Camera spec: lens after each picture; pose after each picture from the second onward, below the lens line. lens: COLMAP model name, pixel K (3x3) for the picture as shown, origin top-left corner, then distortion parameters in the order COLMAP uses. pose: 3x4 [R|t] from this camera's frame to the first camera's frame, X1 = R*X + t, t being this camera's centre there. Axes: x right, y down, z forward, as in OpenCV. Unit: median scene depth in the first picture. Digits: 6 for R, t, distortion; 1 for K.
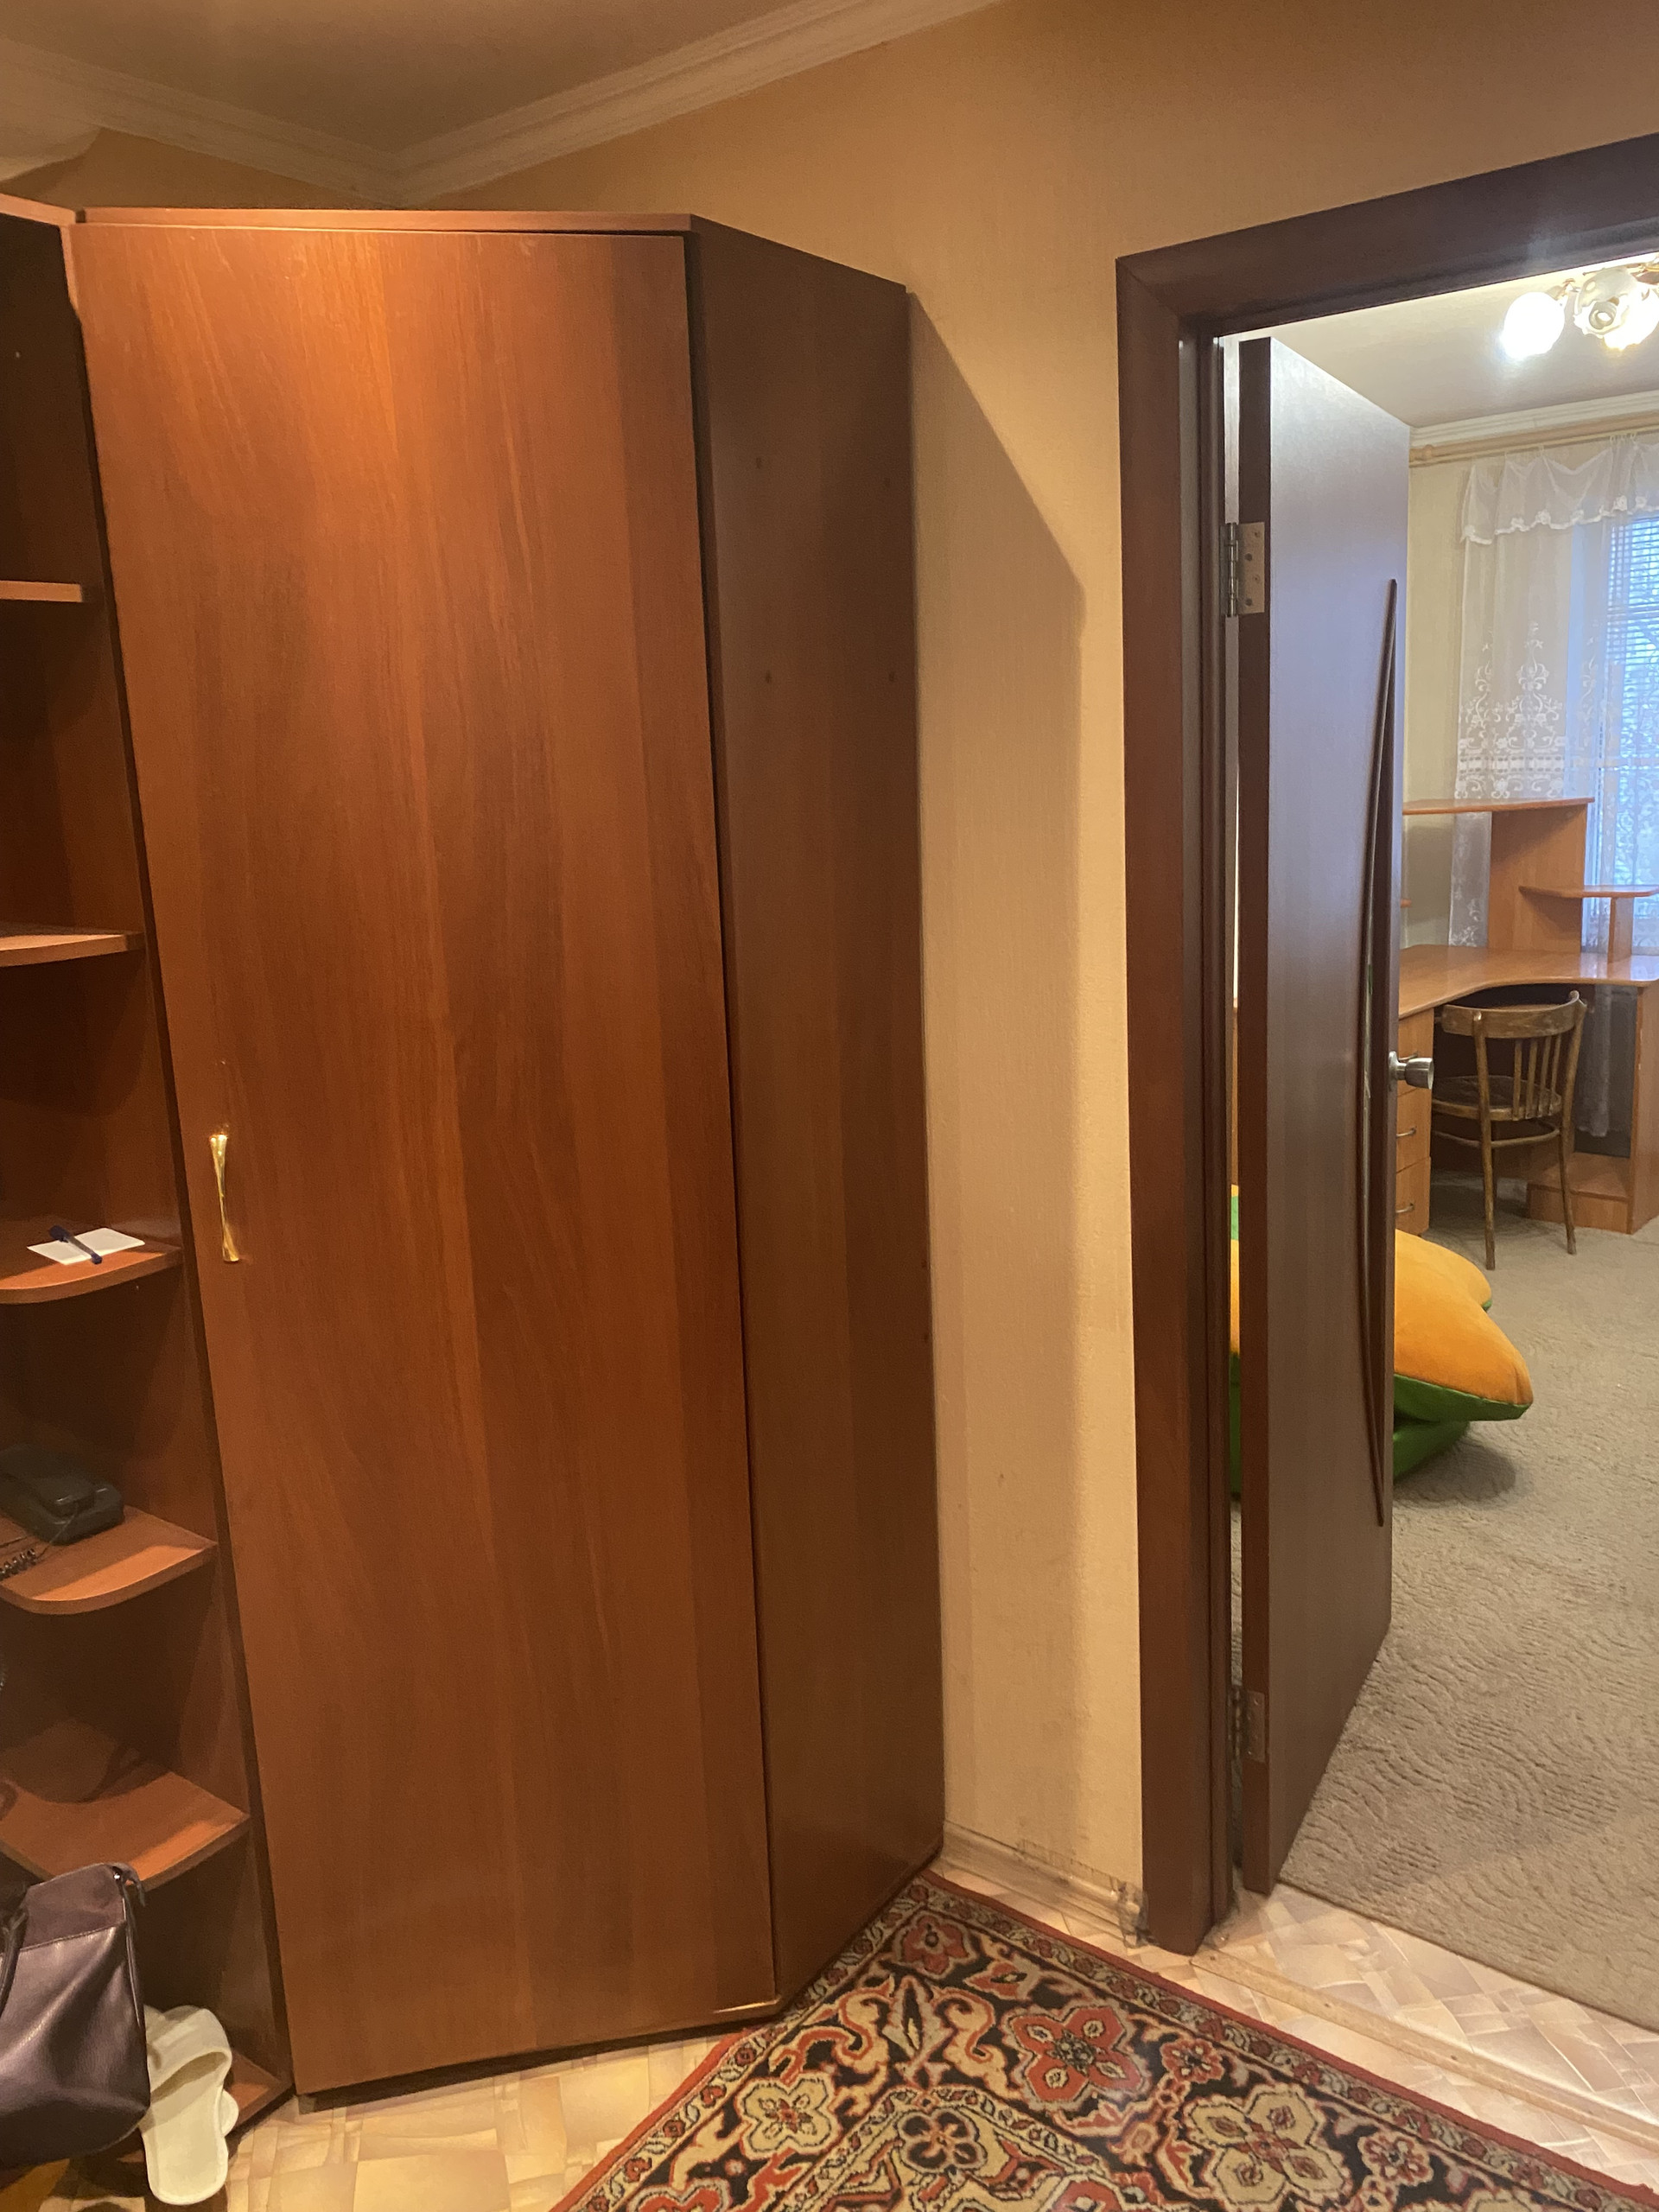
lens RADIAL K [[1685.1, 0, 801.6], [0, 1685.1, 1068.6], [0, 0, 1]] dist [0.040710, -0.044763]
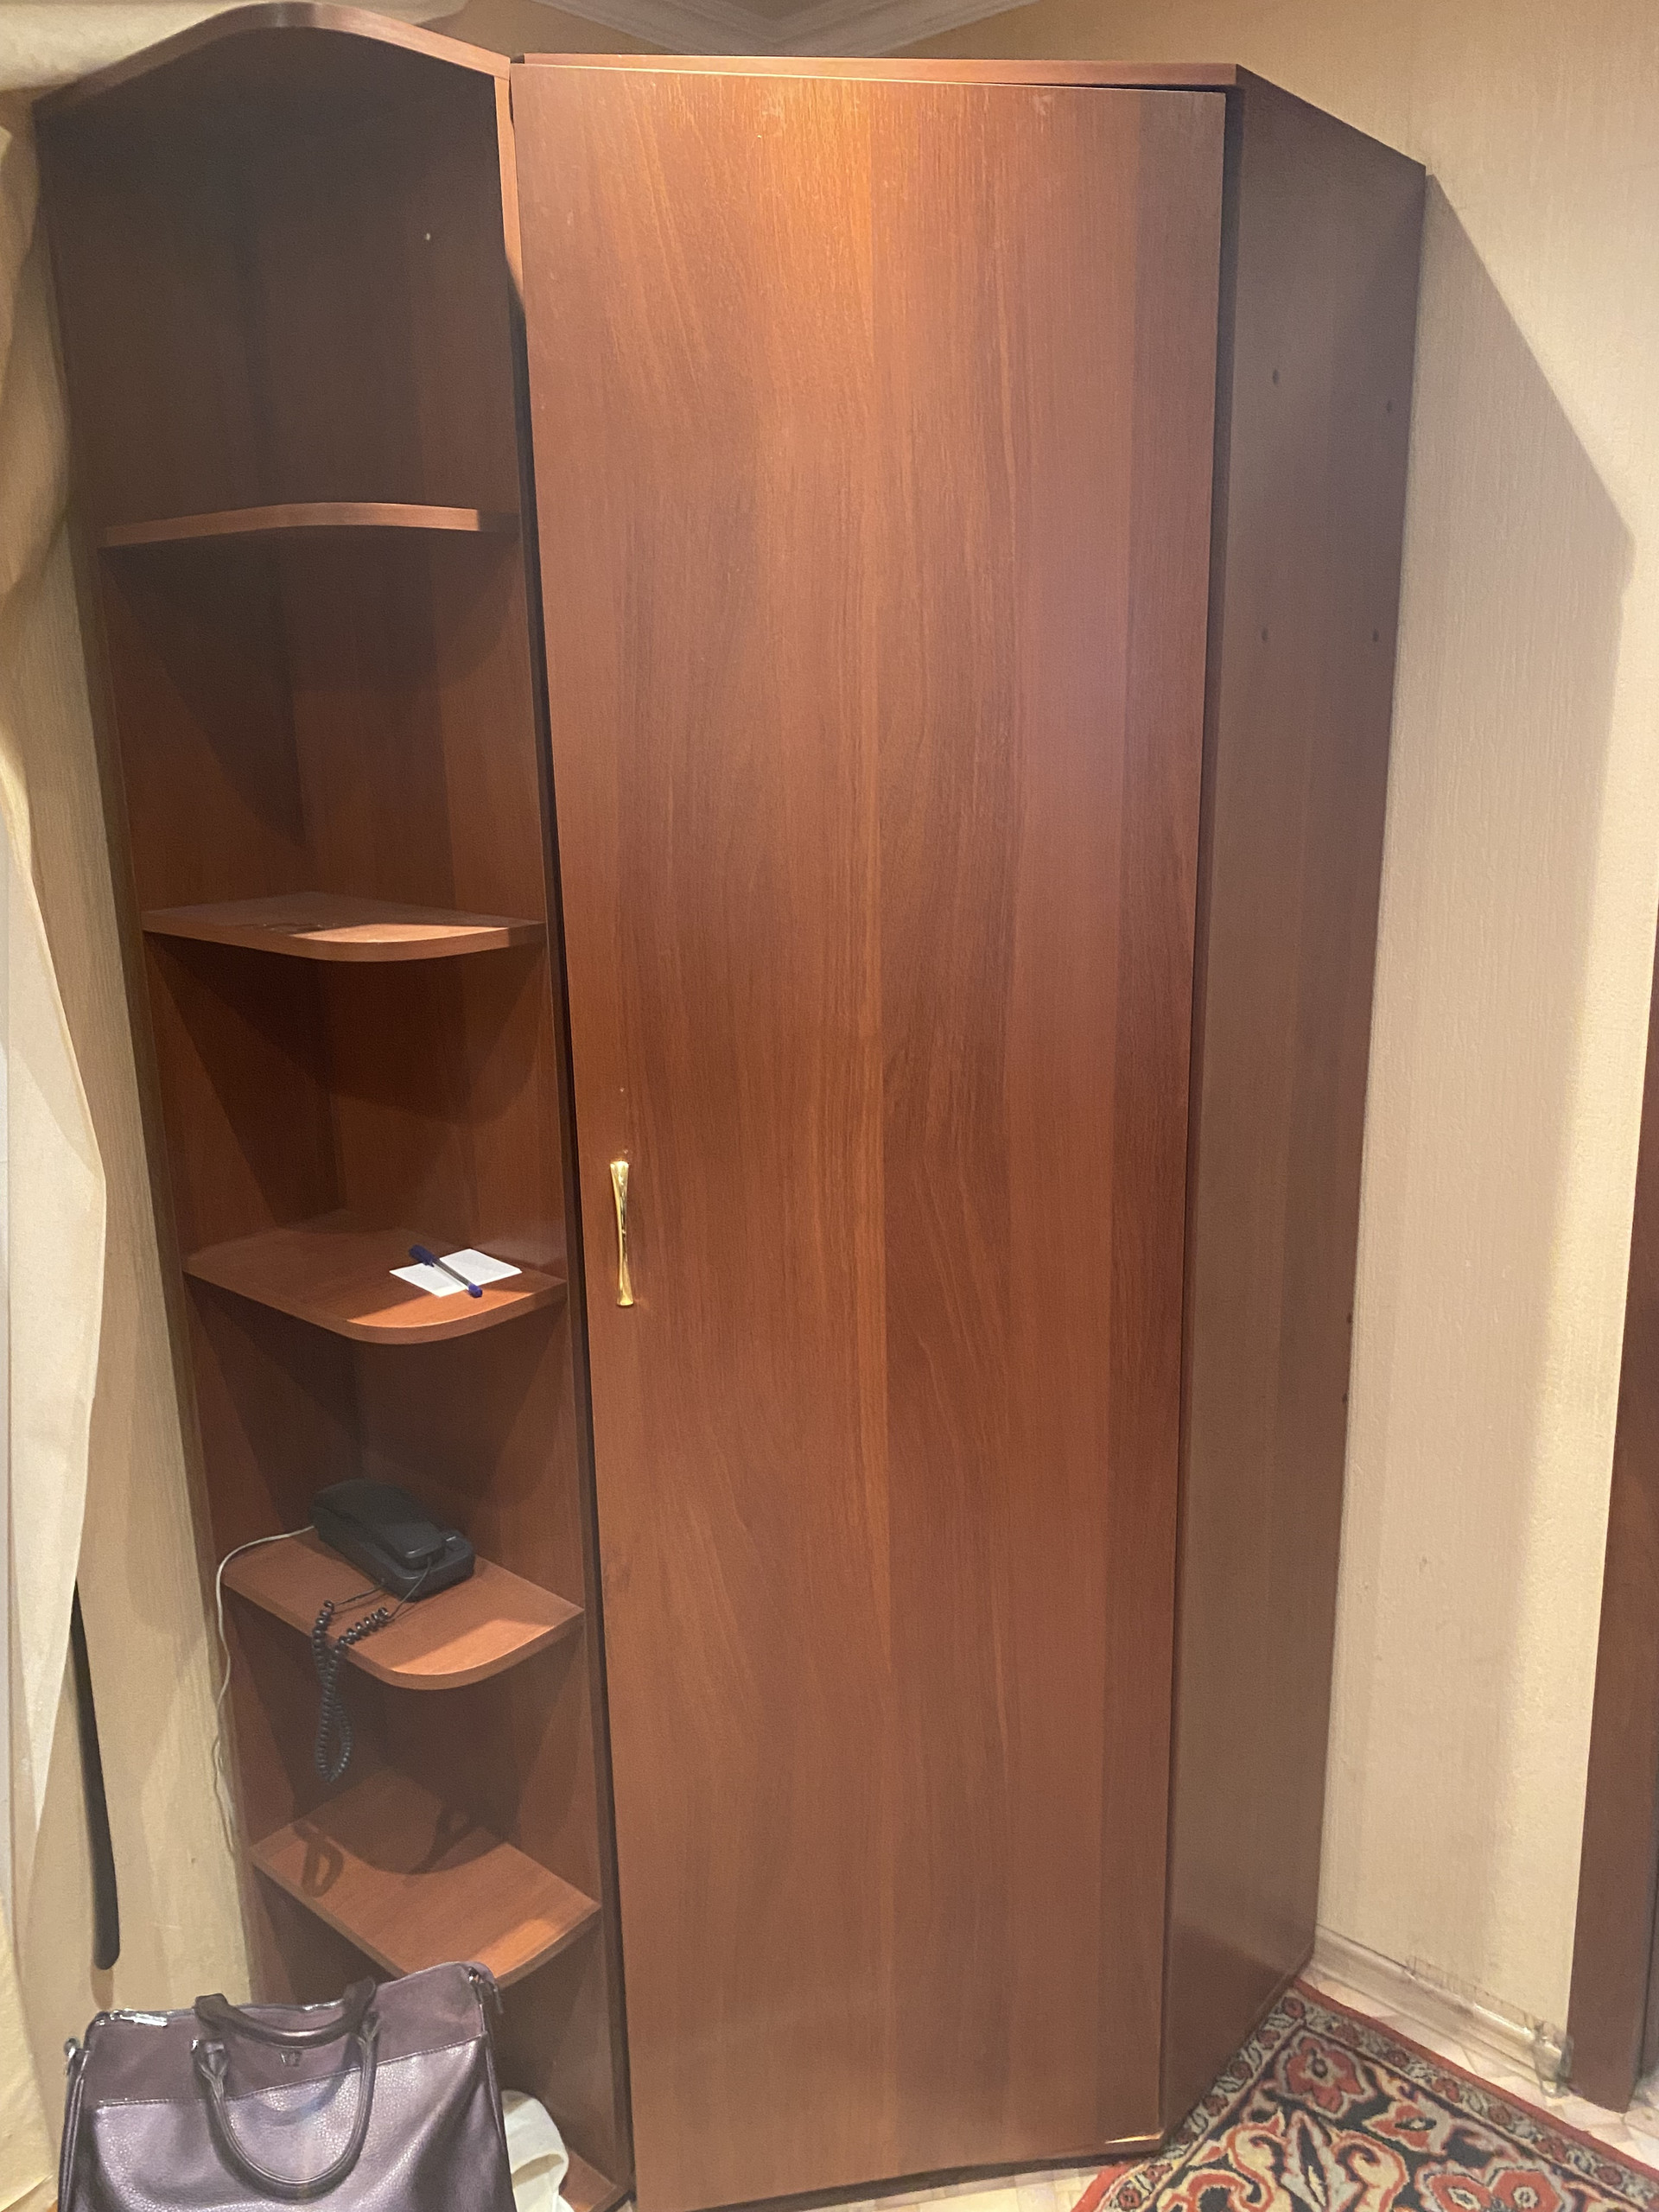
lens RADIAL K [[1685.1, 0, 838.8], [0, 1685.1, 1090.1], [0, 0, 1]] dist [0.040710, -0.044763]
pose [[0.997361, 0.043711, -0.057966, -0.152878], [-0.040816, 0.997904, 0.050216, -0.036734], [0.060039, -0.047718, 0.997055, 0.123187]]
